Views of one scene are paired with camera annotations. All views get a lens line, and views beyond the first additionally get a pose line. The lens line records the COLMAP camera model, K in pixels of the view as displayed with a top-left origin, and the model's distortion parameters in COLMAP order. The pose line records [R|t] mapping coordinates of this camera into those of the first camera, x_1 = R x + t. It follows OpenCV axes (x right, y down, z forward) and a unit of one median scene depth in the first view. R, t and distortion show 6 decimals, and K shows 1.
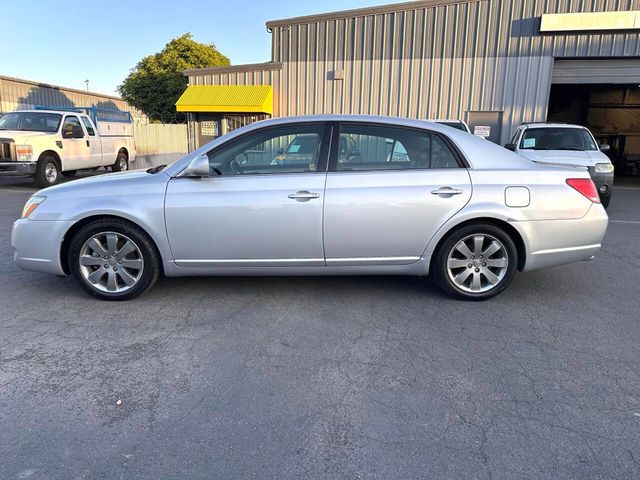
lens RADIAL K [[459.2, 0, 319.1], [0, 459.2, 241.6], [0, 0, 1]] dist [0.028571, -0.038820]
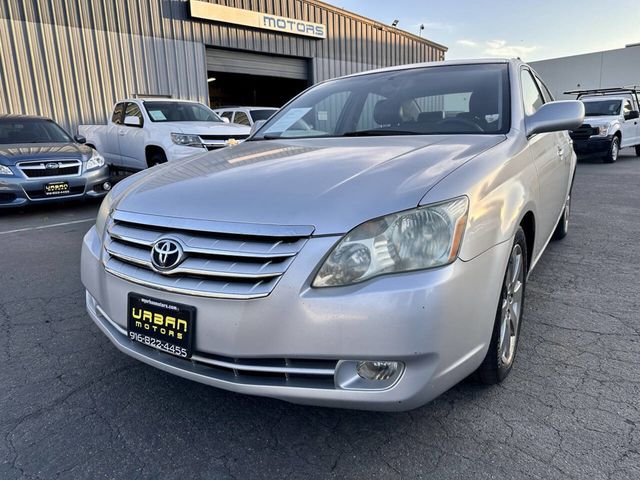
lens RADIAL K [[459.2, 0, 320.2], [0, 459.2, 239.1], [0, 0, 1]] dist [0.028571, -0.038820]
pose [[0.554002, -0.213964, 0.804550, -0.276639], [0.213765, 0.970568, 0.110919, -0.037140], [-0.804603, 0.110535, 0.583435, 0.241921]]
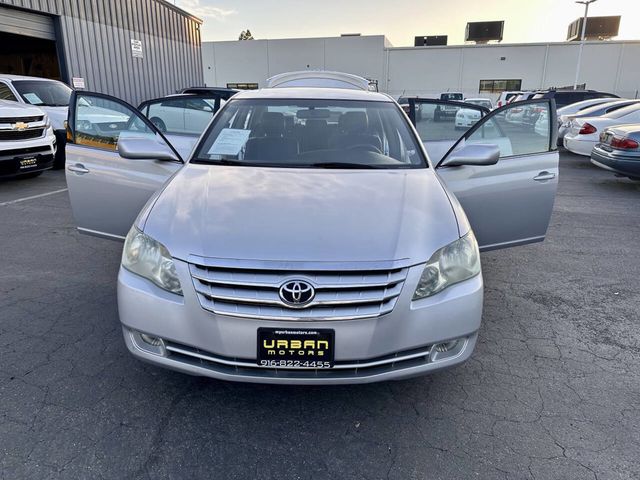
lens RADIAL K [[459.2, 0, 325.4], [0, 459.2, 233.8], [0, 0, 1]] dist [0.028571, -0.038820]
pose [[0.032595, -0.294307, 0.955155, -0.339344], [0.190711, 0.939935, 0.283109, -0.086399], [-0.981105, 0.172931, 0.086764, 0.318151]]
